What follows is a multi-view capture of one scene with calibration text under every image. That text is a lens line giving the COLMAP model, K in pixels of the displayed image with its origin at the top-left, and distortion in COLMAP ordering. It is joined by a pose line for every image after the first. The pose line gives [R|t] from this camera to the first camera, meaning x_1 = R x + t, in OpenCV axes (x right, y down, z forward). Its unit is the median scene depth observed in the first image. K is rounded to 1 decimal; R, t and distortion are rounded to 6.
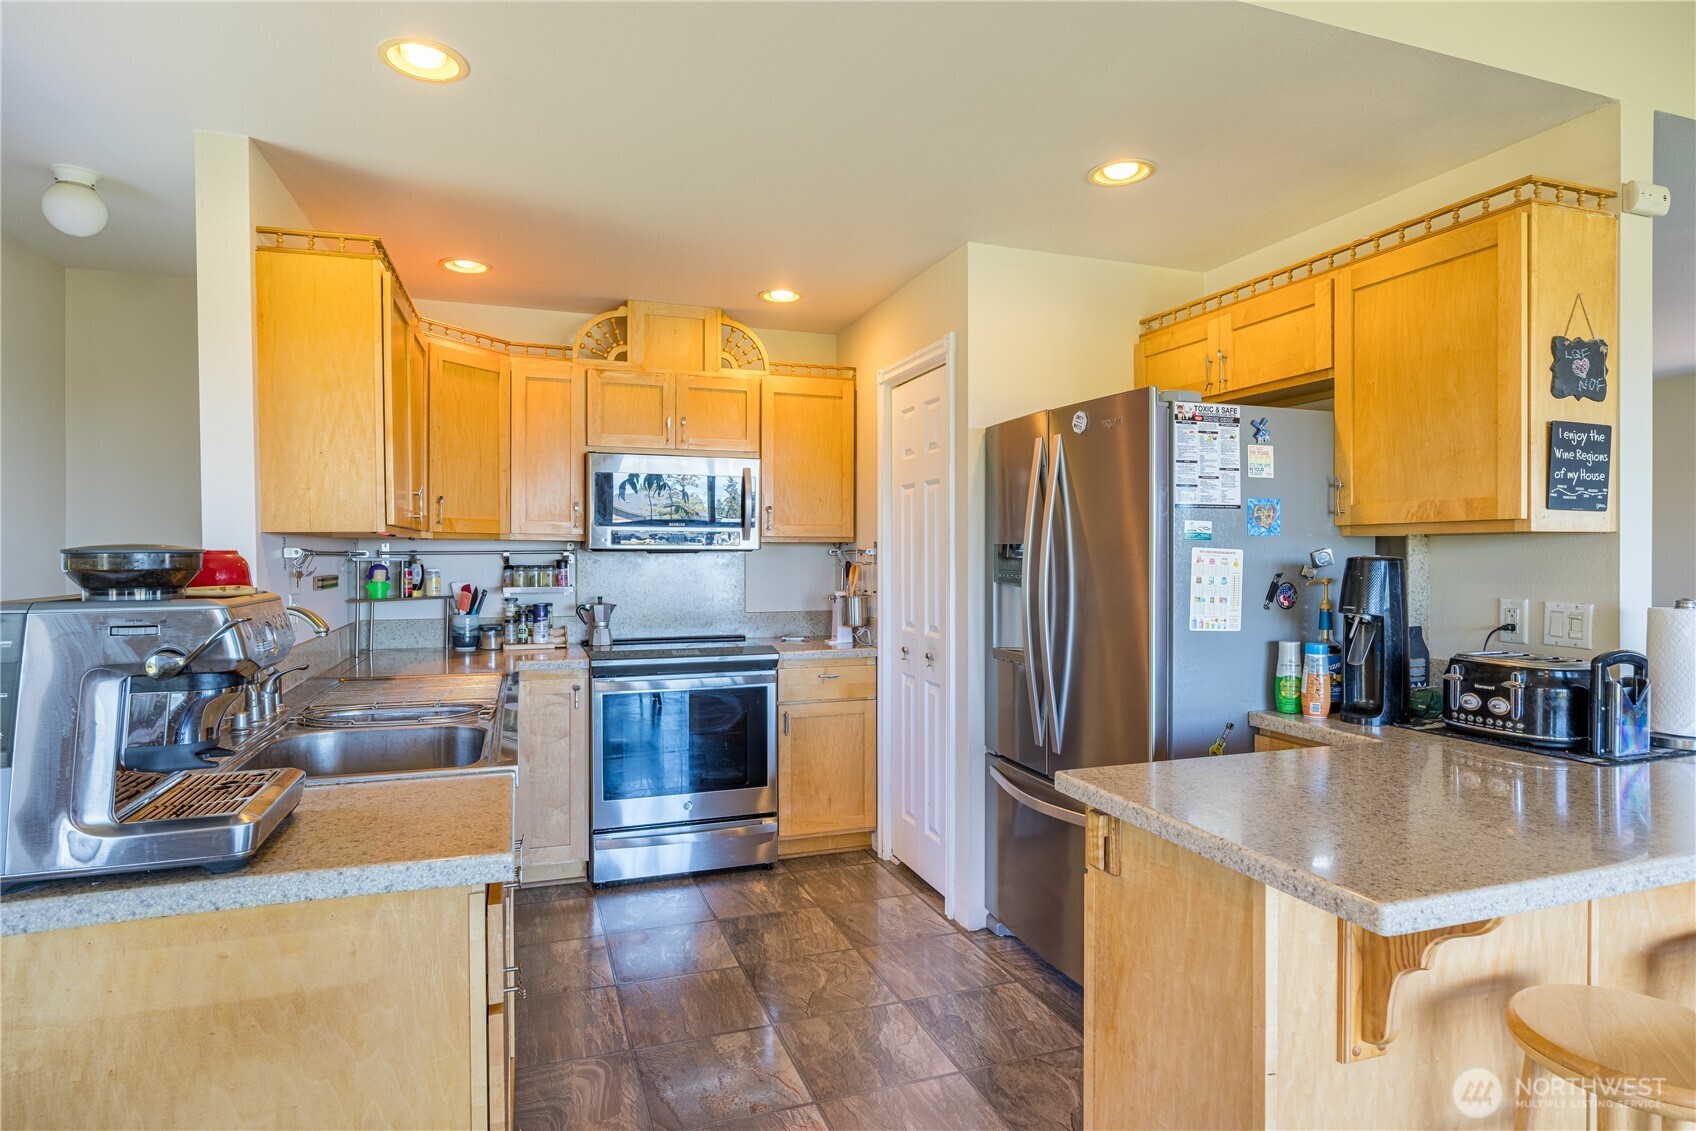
lens RADIAL K [[916.4, 0, 845.4], [0, 916.4, 560.5], [0, 0, 1]] dist [-0.004043, -0.002882]
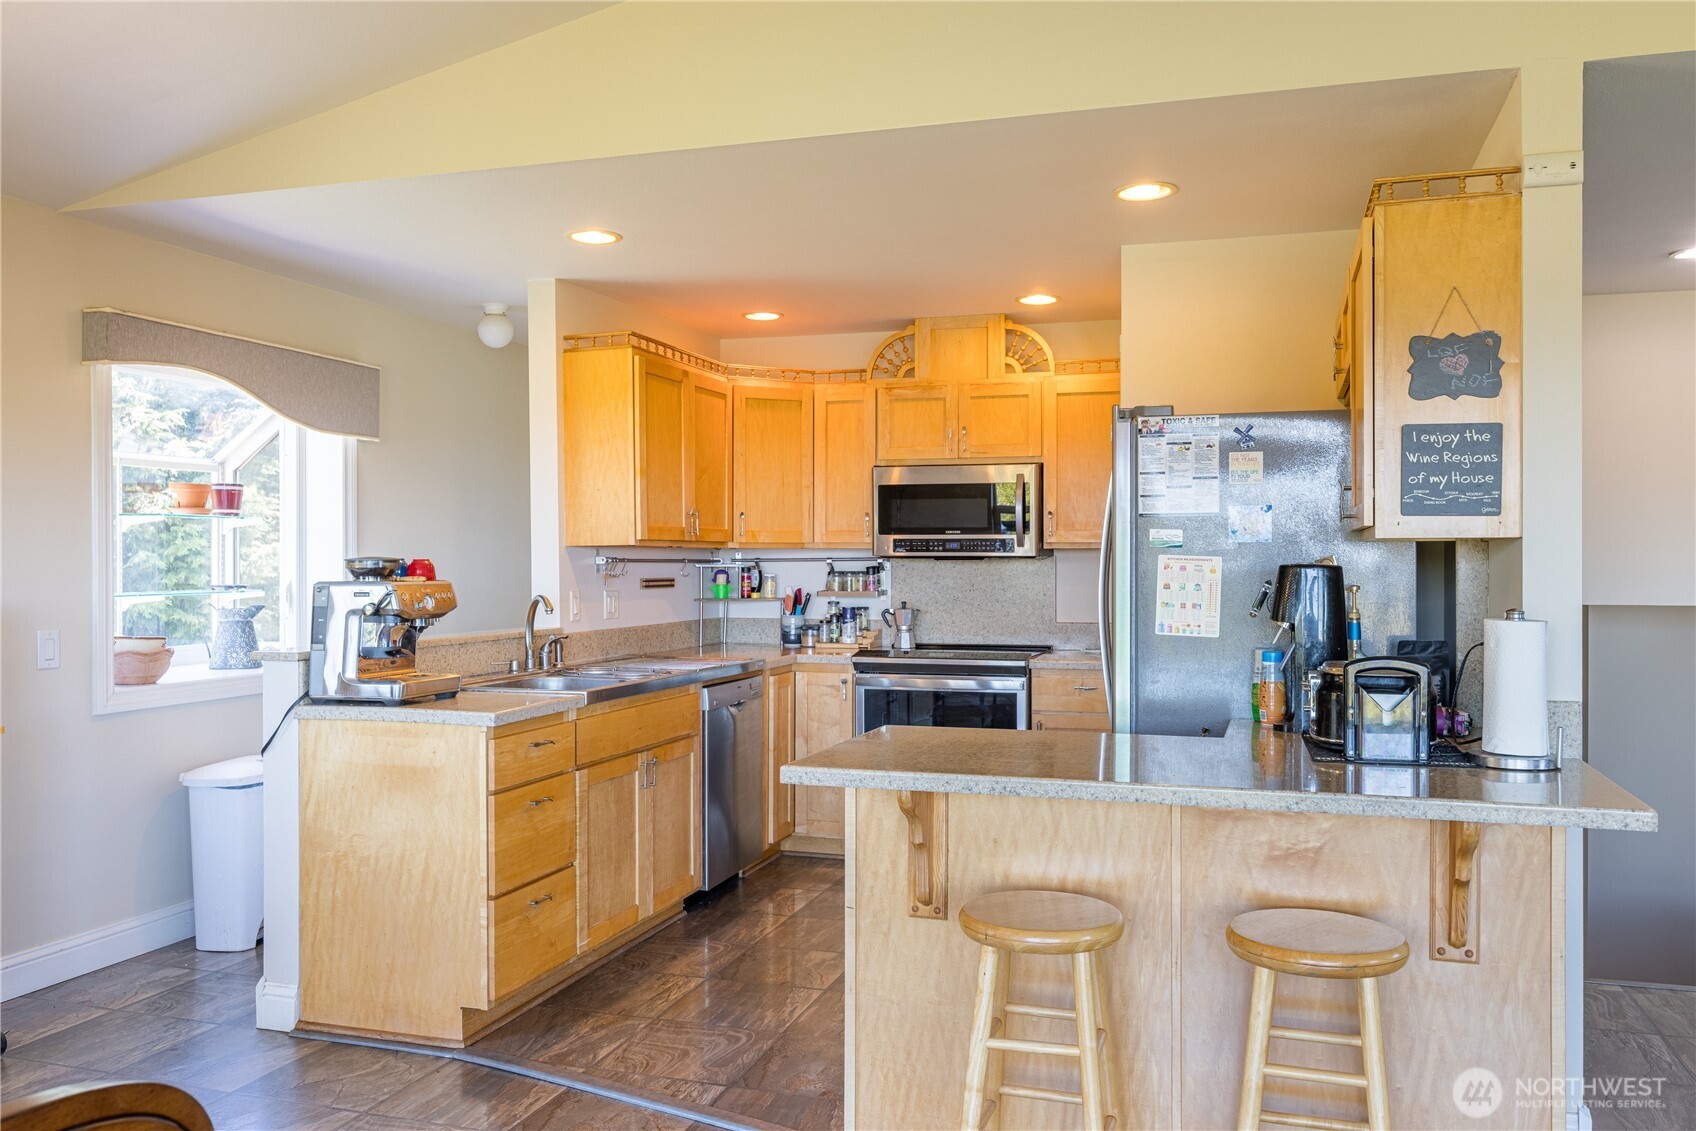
lens RADIAL K [[1331.8, 0, 856.6], [0, 1331.8, 565.7], [0, 0, 1]] dist [-0.009673, 0.006813]
pose [[0.802301, 0.002304, -0.596915, 0.676129], [-0.004128, 0.999990, -0.001689, 0.001295], [0.596905, 0.003819, 0.802303, -0.285720]]
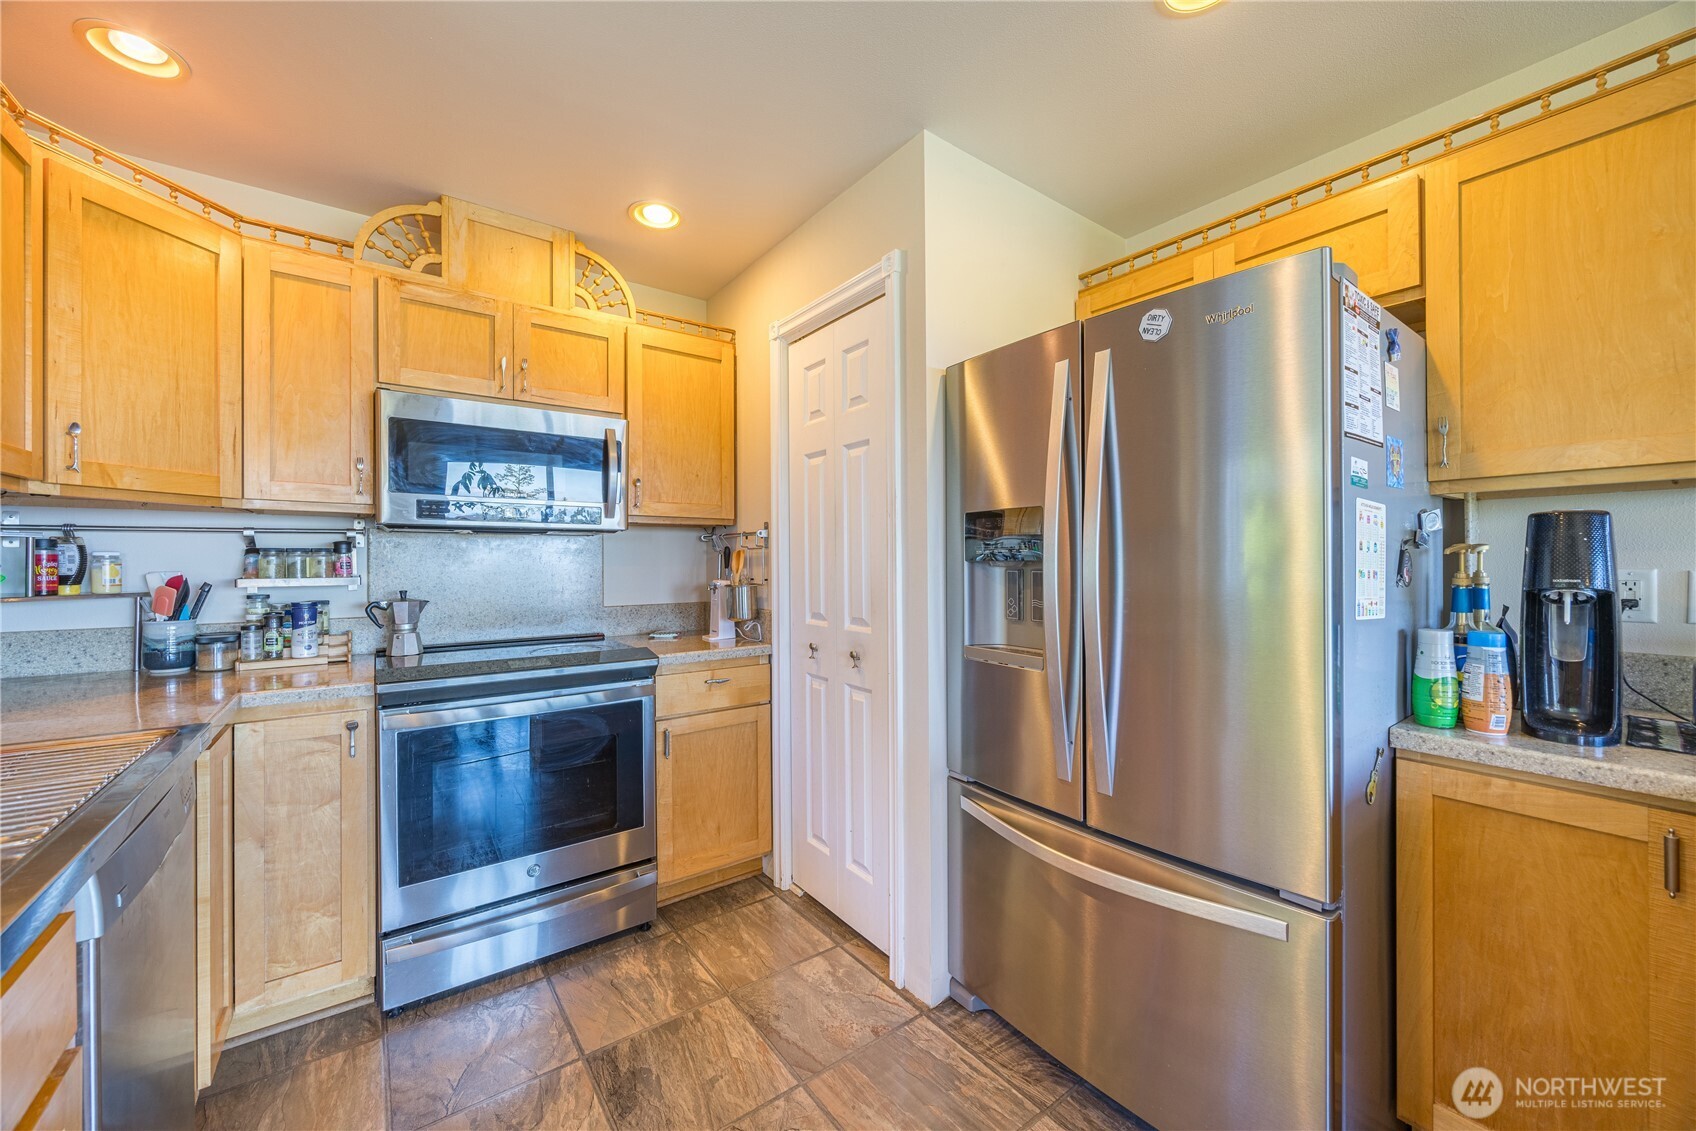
lens RADIAL K [[647.1, 0, 846.9], [0, 647.1, 560.8], [0, 0, 1]] dist [-0.004593, 0.000702]
pose [[0.956529, -0.004173, 0.291606, -0.082975], [0.005881, 0.999970, -0.004979, 0.022274], [-0.291577, 0.006478, 0.956525, 0.436033]]
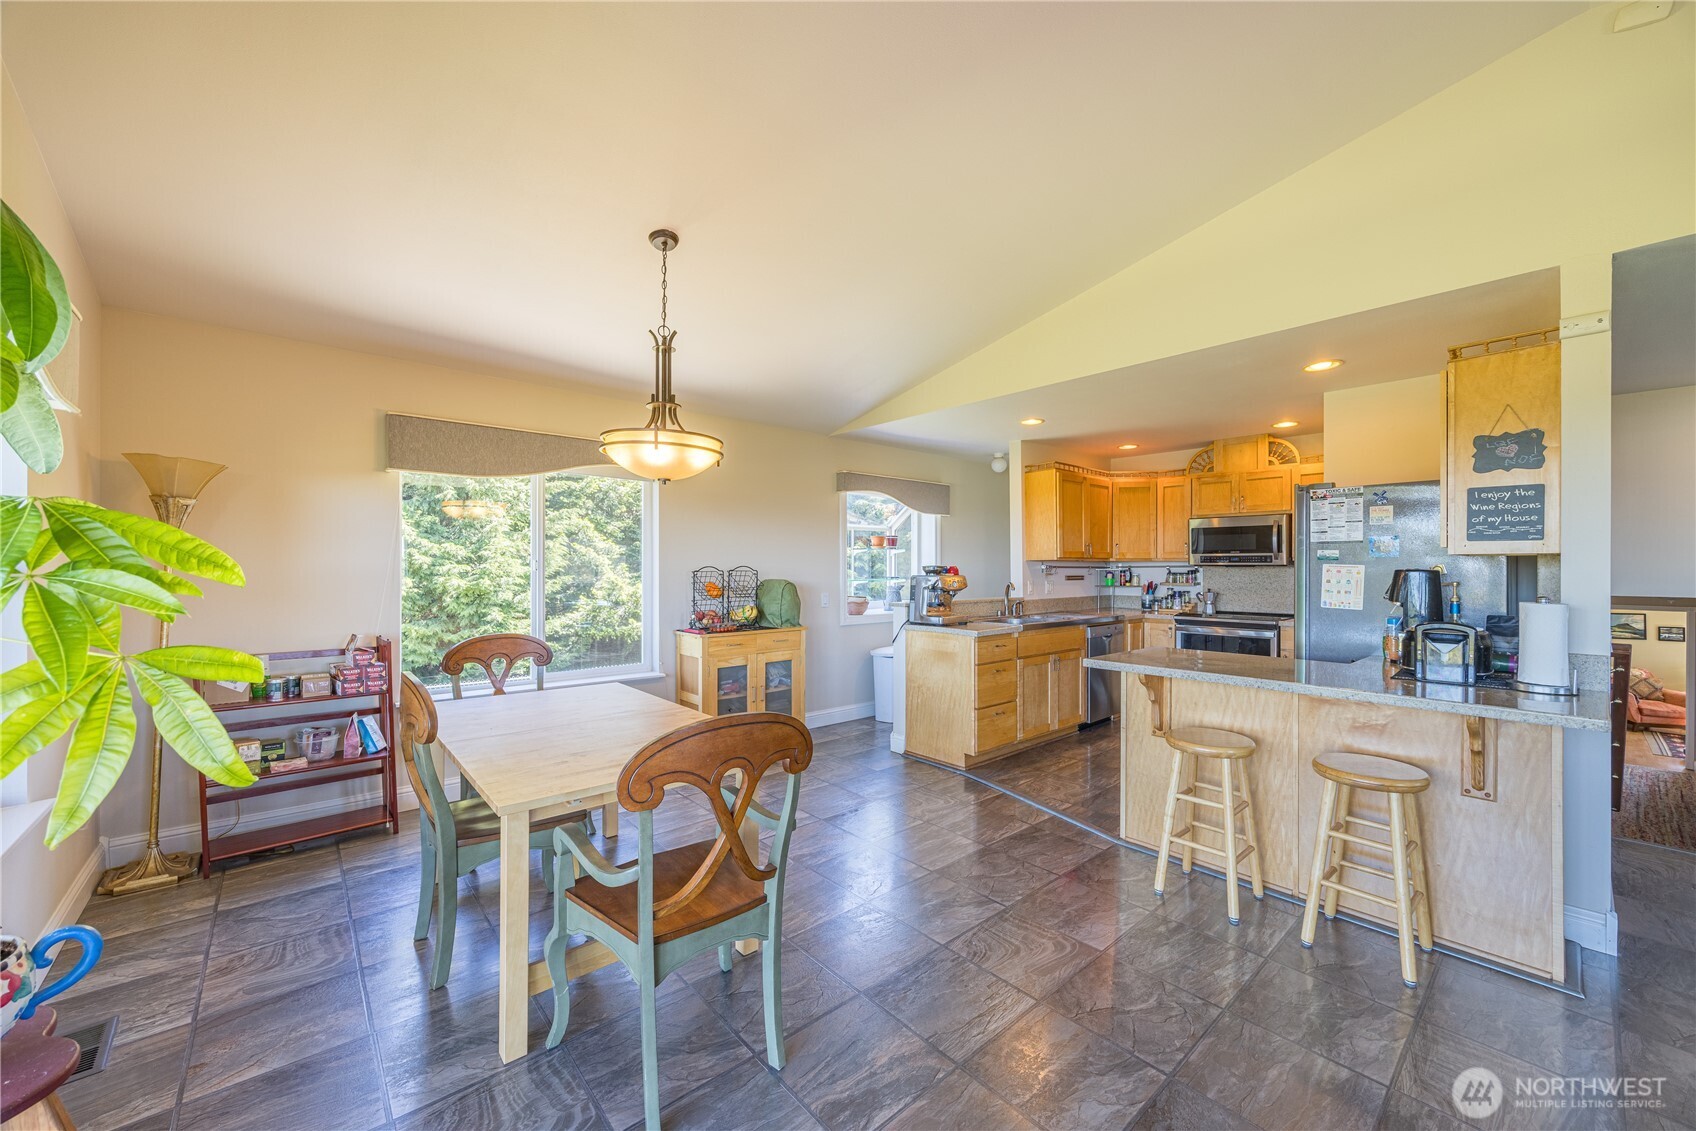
lens RADIAL K [[647.1, 0, 856.0], [0, 647.1, 568.9], [0, 0, 1]] dist [-0.004593, 0.000702]
pose [[0.381024, 0.002968, -0.924560, 0.844288], [-0.006758, 0.999977, 0.000425, 0.001139], [0.924540, 0.006087, 0.381036, -0.286656]]
